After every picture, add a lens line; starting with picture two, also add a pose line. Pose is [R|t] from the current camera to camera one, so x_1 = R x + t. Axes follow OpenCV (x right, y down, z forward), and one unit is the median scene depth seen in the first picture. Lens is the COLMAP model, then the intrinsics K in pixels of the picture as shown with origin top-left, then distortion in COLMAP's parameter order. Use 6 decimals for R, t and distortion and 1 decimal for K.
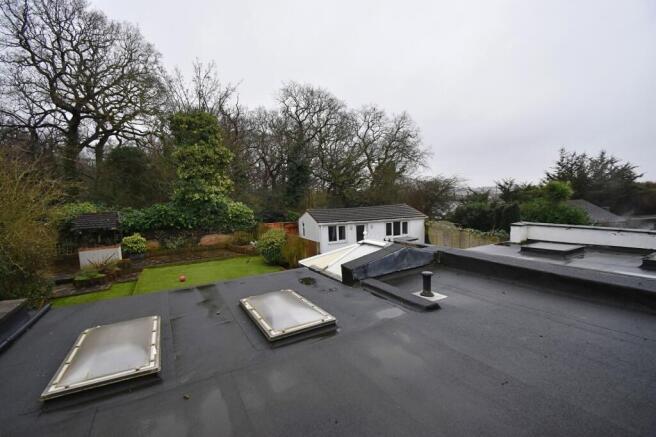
lens RADIAL K [[292.8, 0, 333.9], [0, 292.8, 218.3], [0, 0, 1]] dist [-0.001868, -0.011524]
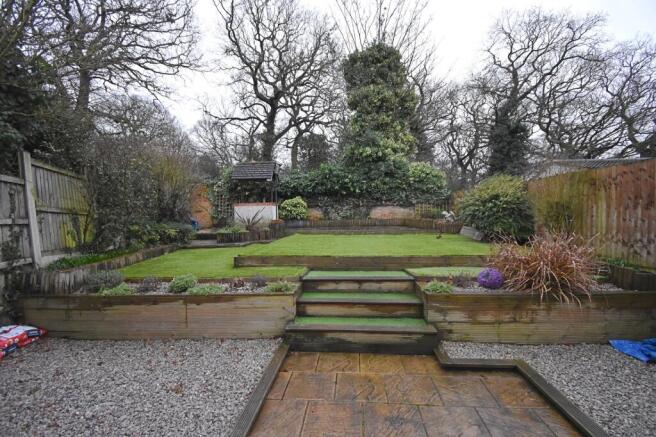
lens RADIAL K [[292.8, 0, 328.6], [0, 292.8, 223.7], [0, 0, 1]] dist [-0.001868, -0.011524]
pose [[0.824803, 0.037163, -0.564198, -0.125659], [-0.058479, 0.998093, -0.019747, 0.122459], [0.562388, 0.049281, 0.825403, 0.334140]]
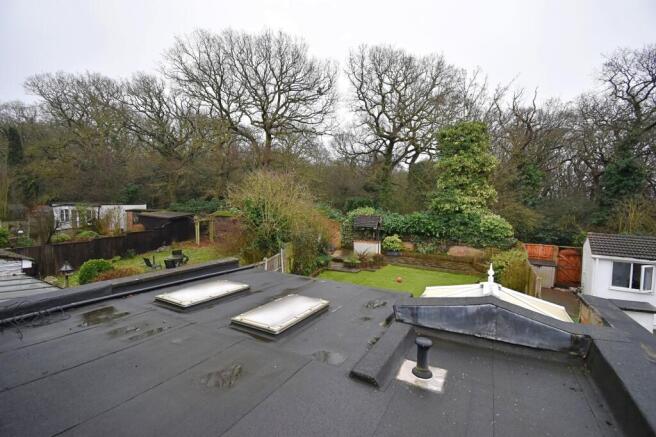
lens RADIAL K [[292.8, 0, 323.9], [0, 292.8, 220.6], [0, 0, 1]] dist [-0.001868, -0.011524]
pose [[0.505957, 0.087580, -0.858101, 0.183698], [-0.102405, 0.993895, 0.041059, -0.022725], [0.856458, 0.067100, 0.511837, 0.107189]]
